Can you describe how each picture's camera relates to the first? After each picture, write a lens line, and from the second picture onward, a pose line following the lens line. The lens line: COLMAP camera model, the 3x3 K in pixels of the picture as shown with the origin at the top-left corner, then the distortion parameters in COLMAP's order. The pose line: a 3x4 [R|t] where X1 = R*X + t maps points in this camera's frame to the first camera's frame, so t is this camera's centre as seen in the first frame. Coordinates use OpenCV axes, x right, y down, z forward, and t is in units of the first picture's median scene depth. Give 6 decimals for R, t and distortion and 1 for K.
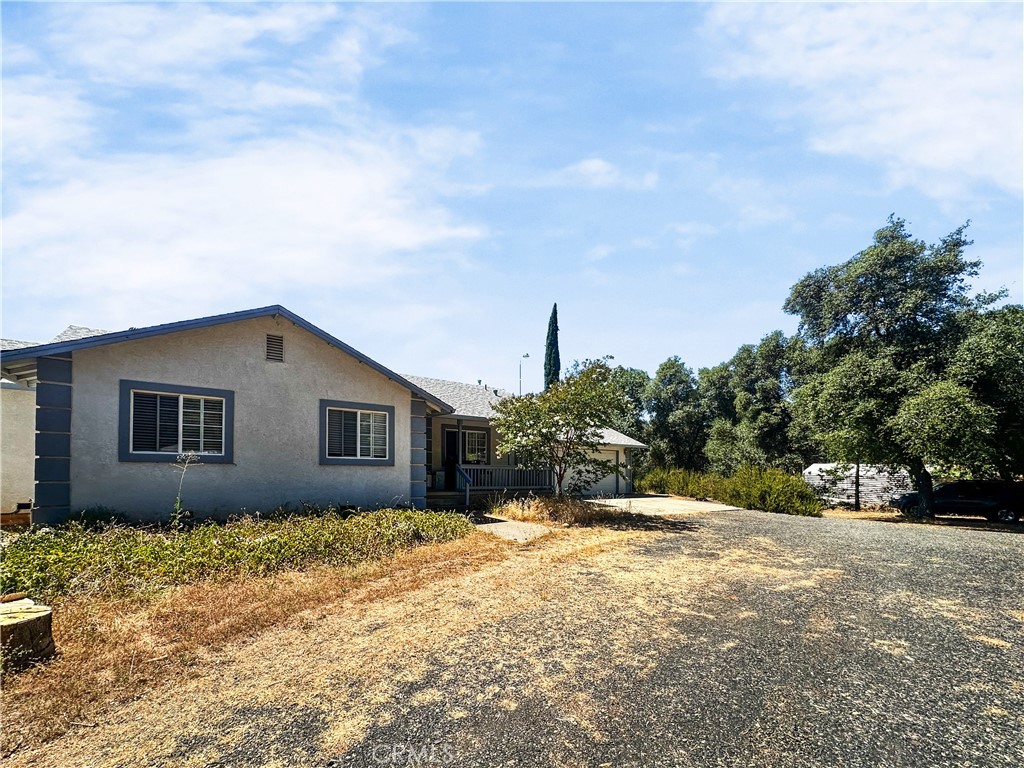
lens RADIAL K [[435.8, 0, 500.8], [0, 435.8, 394.0], [0, 0, 1]] dist [-0.001807, -0.000098]
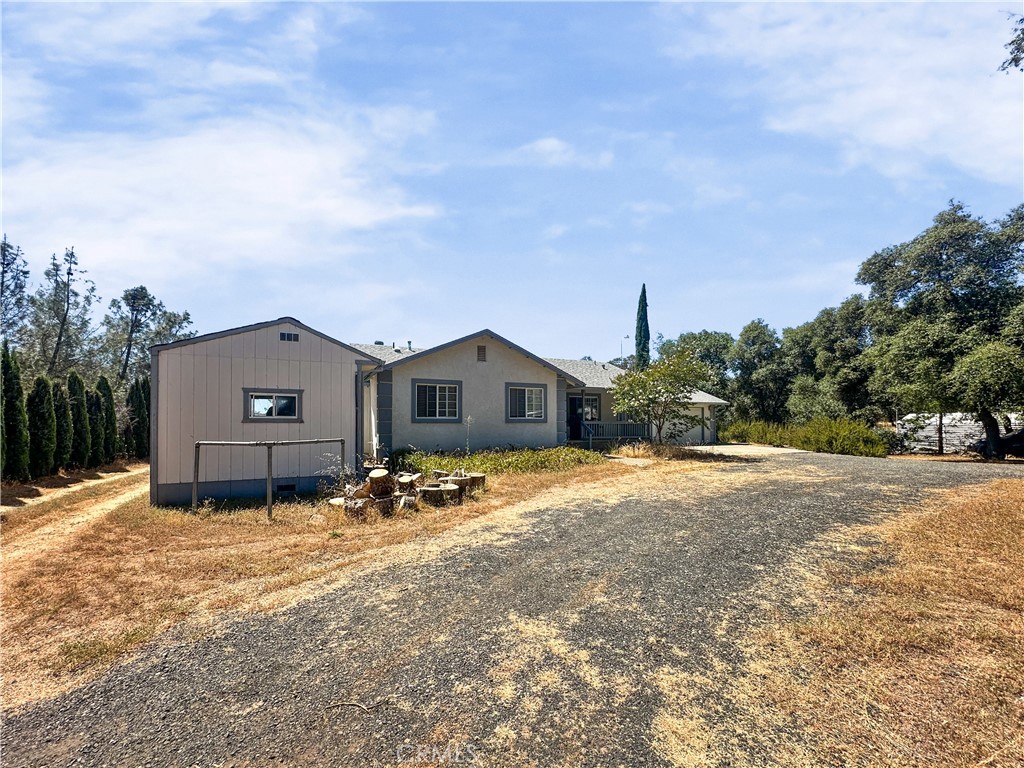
lens RADIAL K [[435.8, 0, 500.8], [0, 435.8, 394.0], [0, 0, 1]] dist [-0.001807, -0.000098]
pose [[0.984453, -0.035315, -0.172061, -0.085748], [0.050801, 0.994960, 0.086448, -0.046255], [0.168141, -0.093844, 0.981286, -0.318071]]
